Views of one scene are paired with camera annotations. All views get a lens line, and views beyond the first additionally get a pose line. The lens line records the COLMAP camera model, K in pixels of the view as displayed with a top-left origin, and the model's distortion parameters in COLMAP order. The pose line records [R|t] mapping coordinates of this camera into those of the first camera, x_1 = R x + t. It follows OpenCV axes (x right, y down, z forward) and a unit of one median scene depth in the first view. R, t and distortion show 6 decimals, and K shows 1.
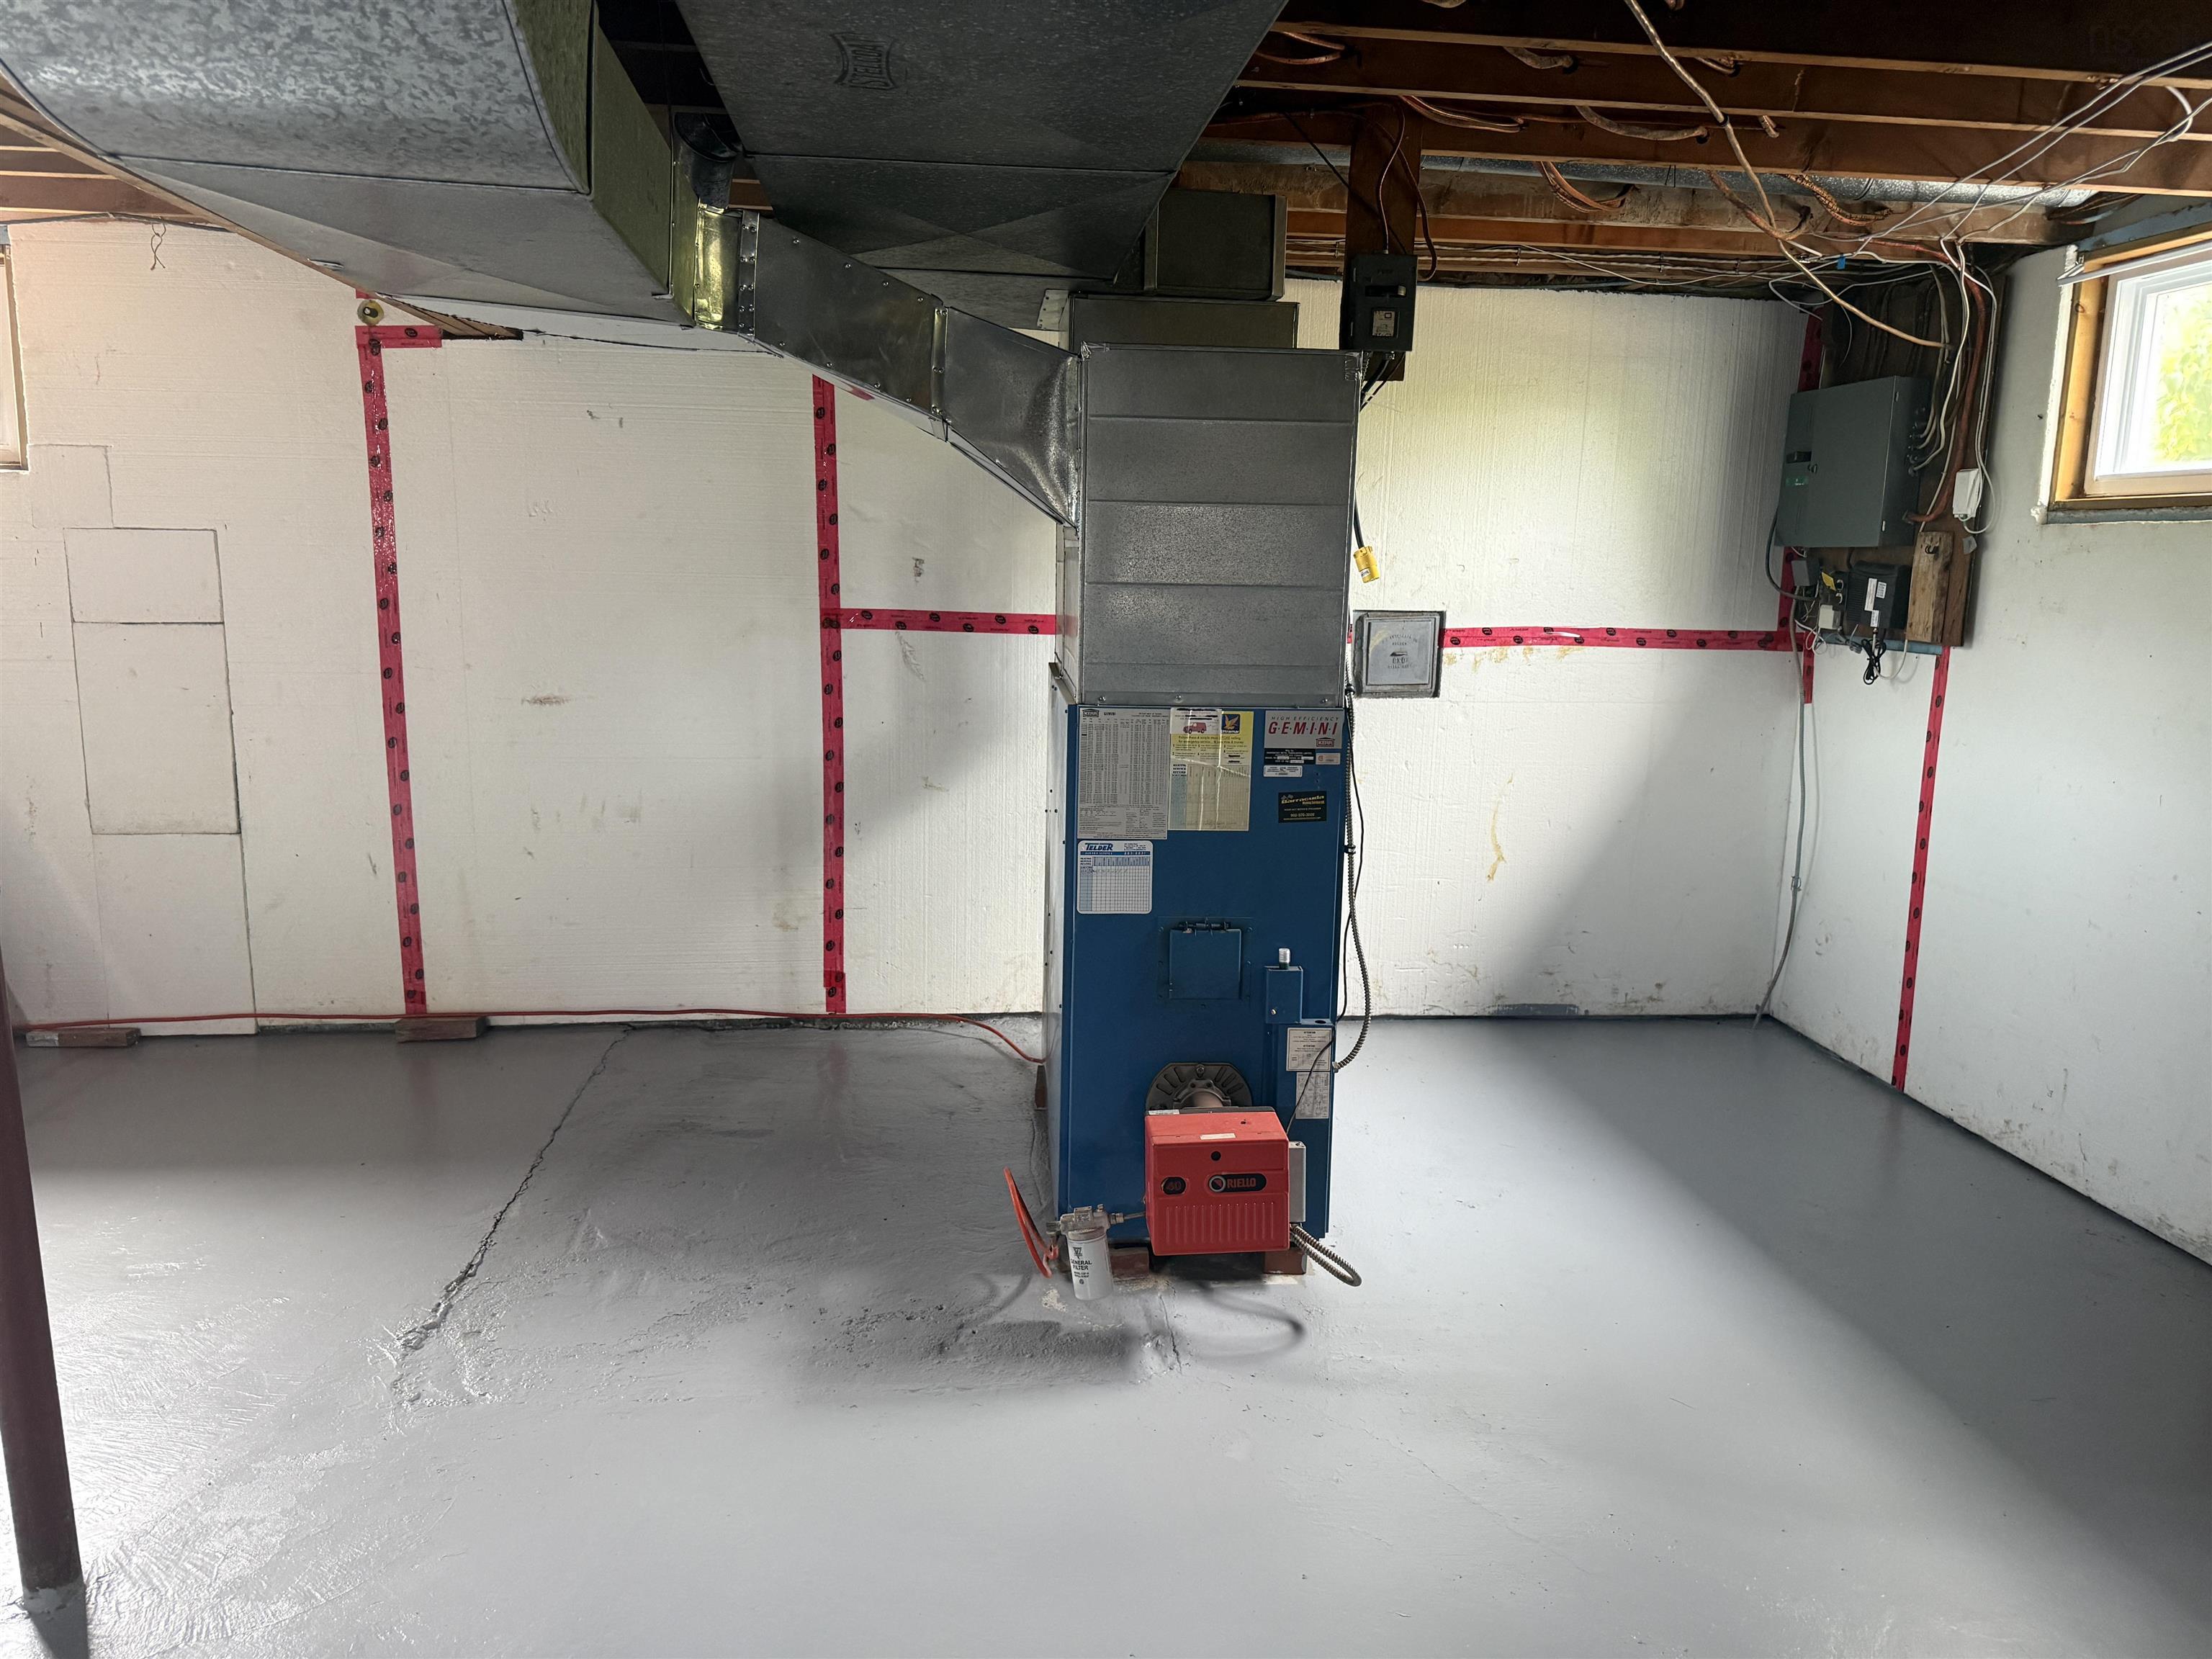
lens RADIAL K [[1562.7, 0, 1098.8], [0, 1562.7, 828.6], [0, 0, 1]] dist [0.033022, -0.043465]
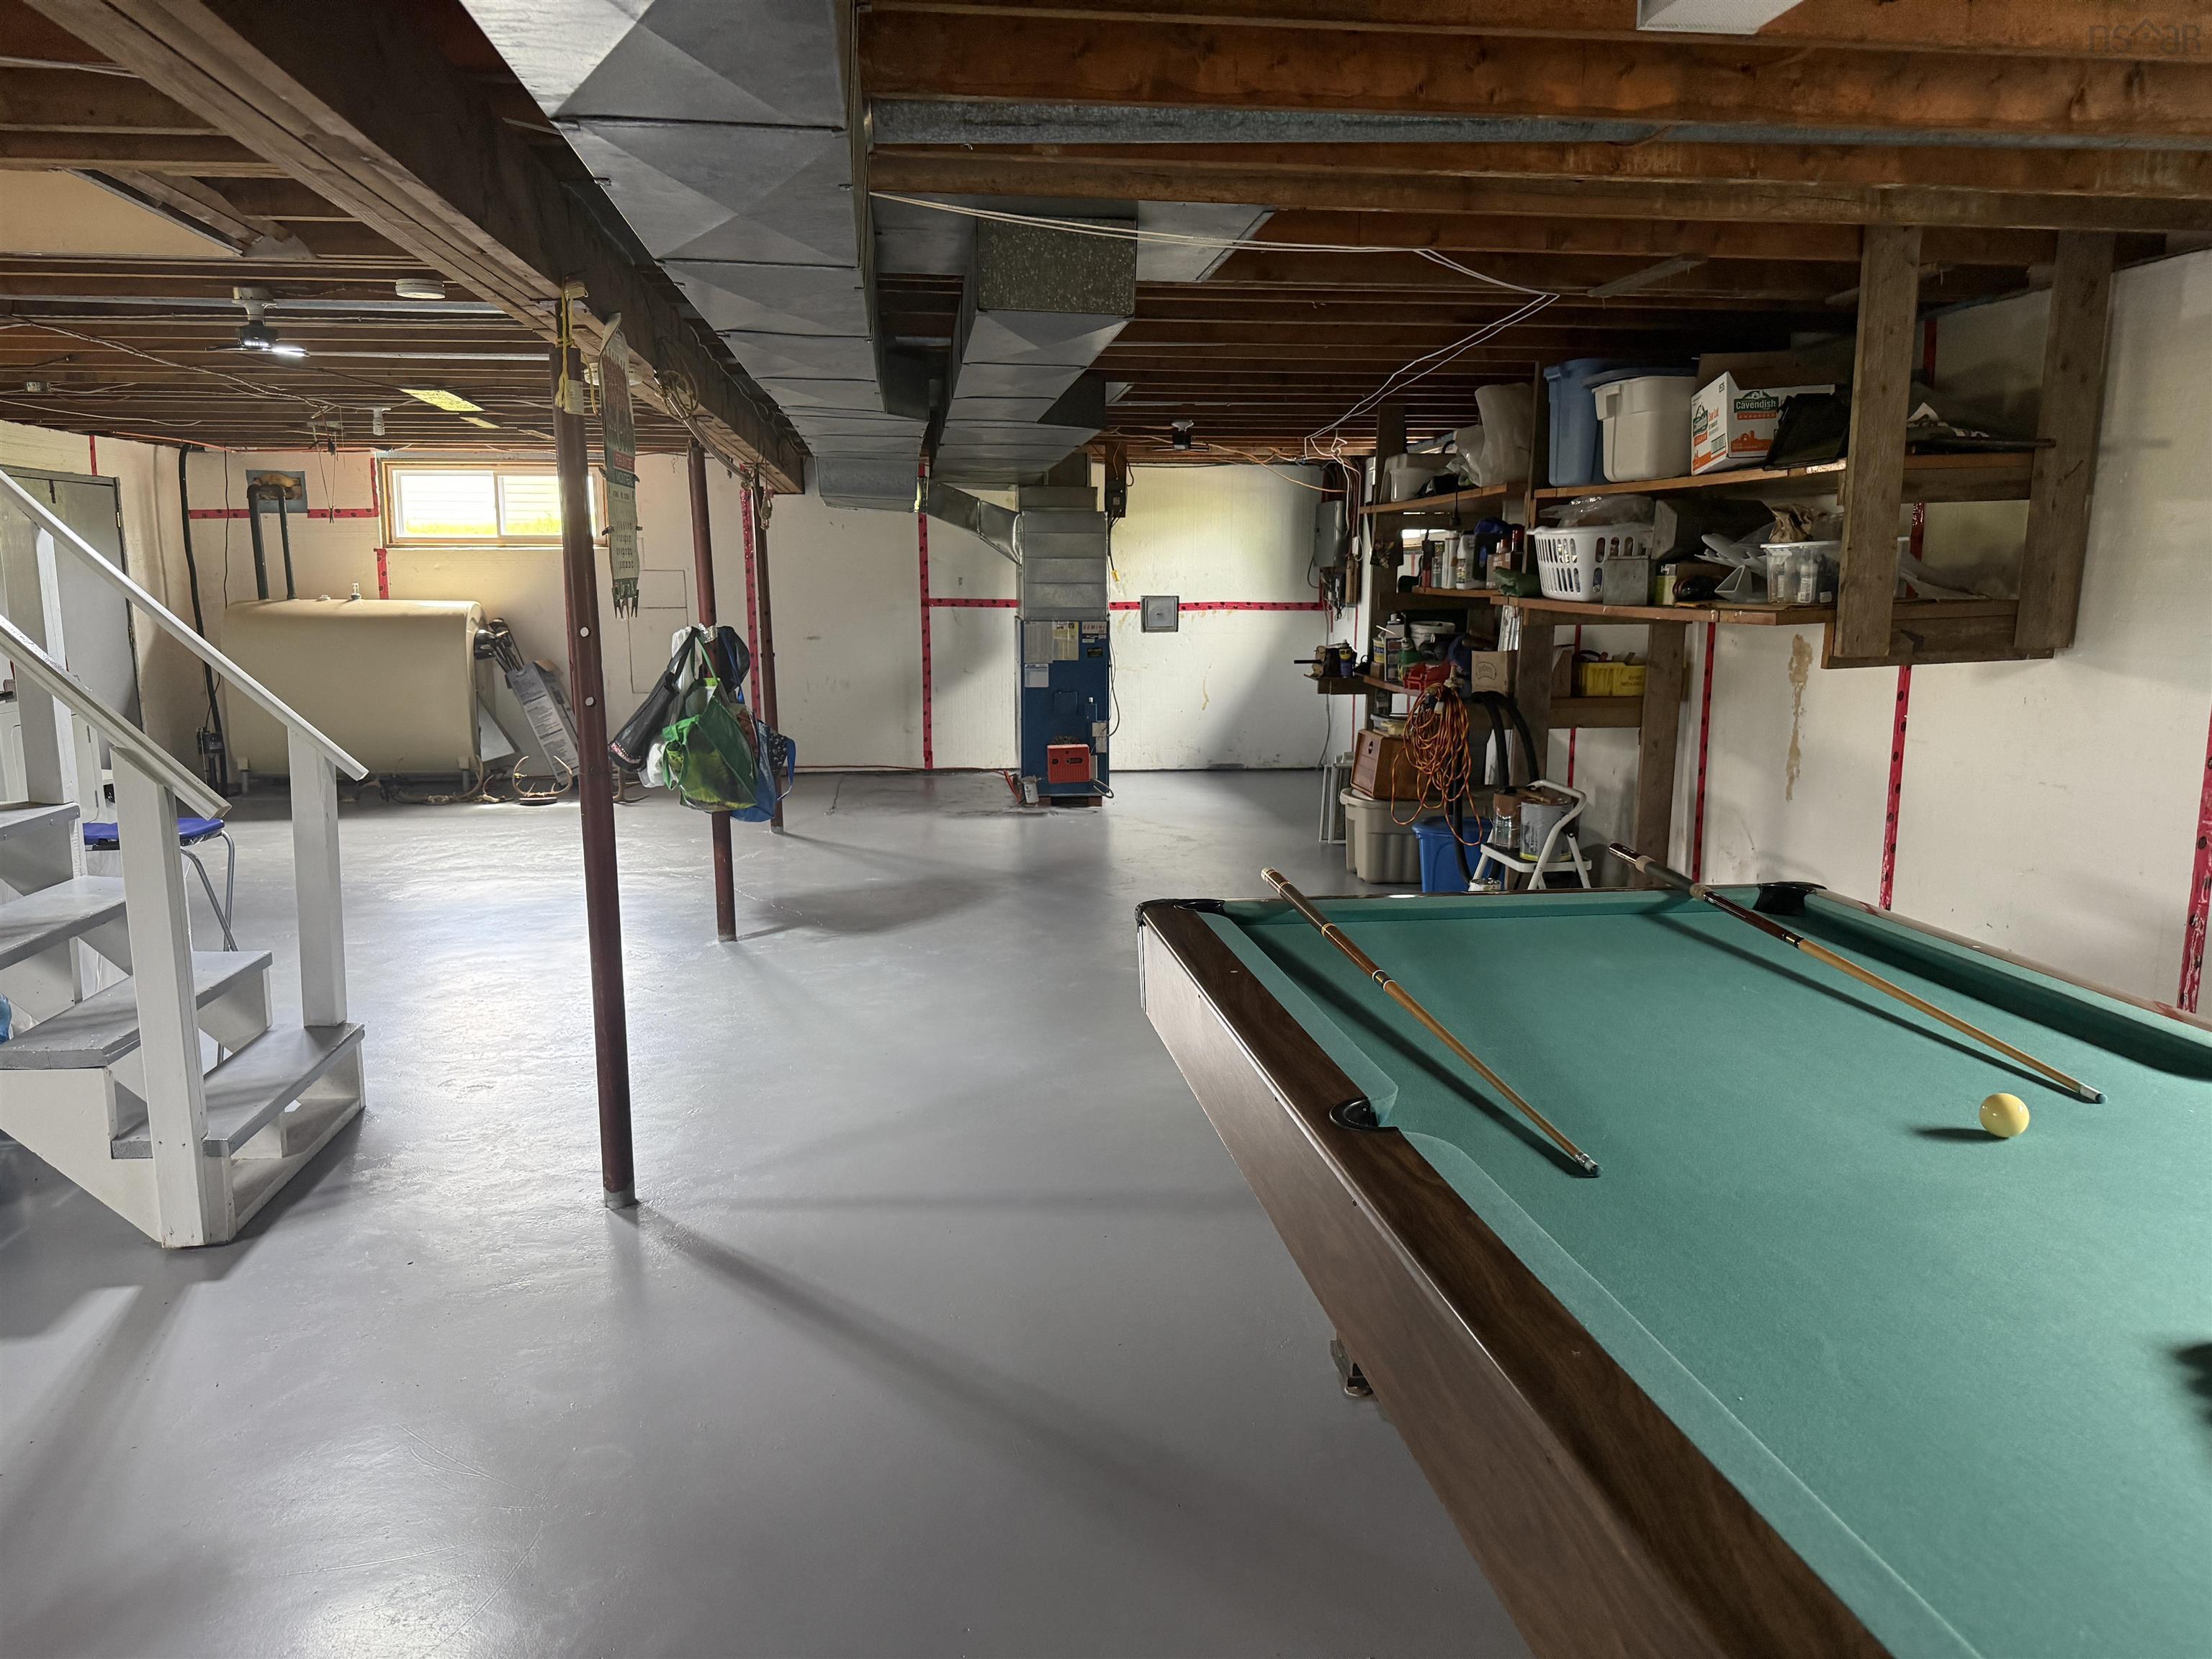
lens RADIAL K [[1562.7, 0, 1113.5], [0, 1562.7, 834.4], [0, 0, 1]] dist [0.033022, -0.043465]
pose [[0.999343, -0.022105, 0.028726, 0.044912], [0.022384, 0.999705, -0.009407, 0.257038], [-0.028510, 0.010044, 0.999543, -1.447498]]
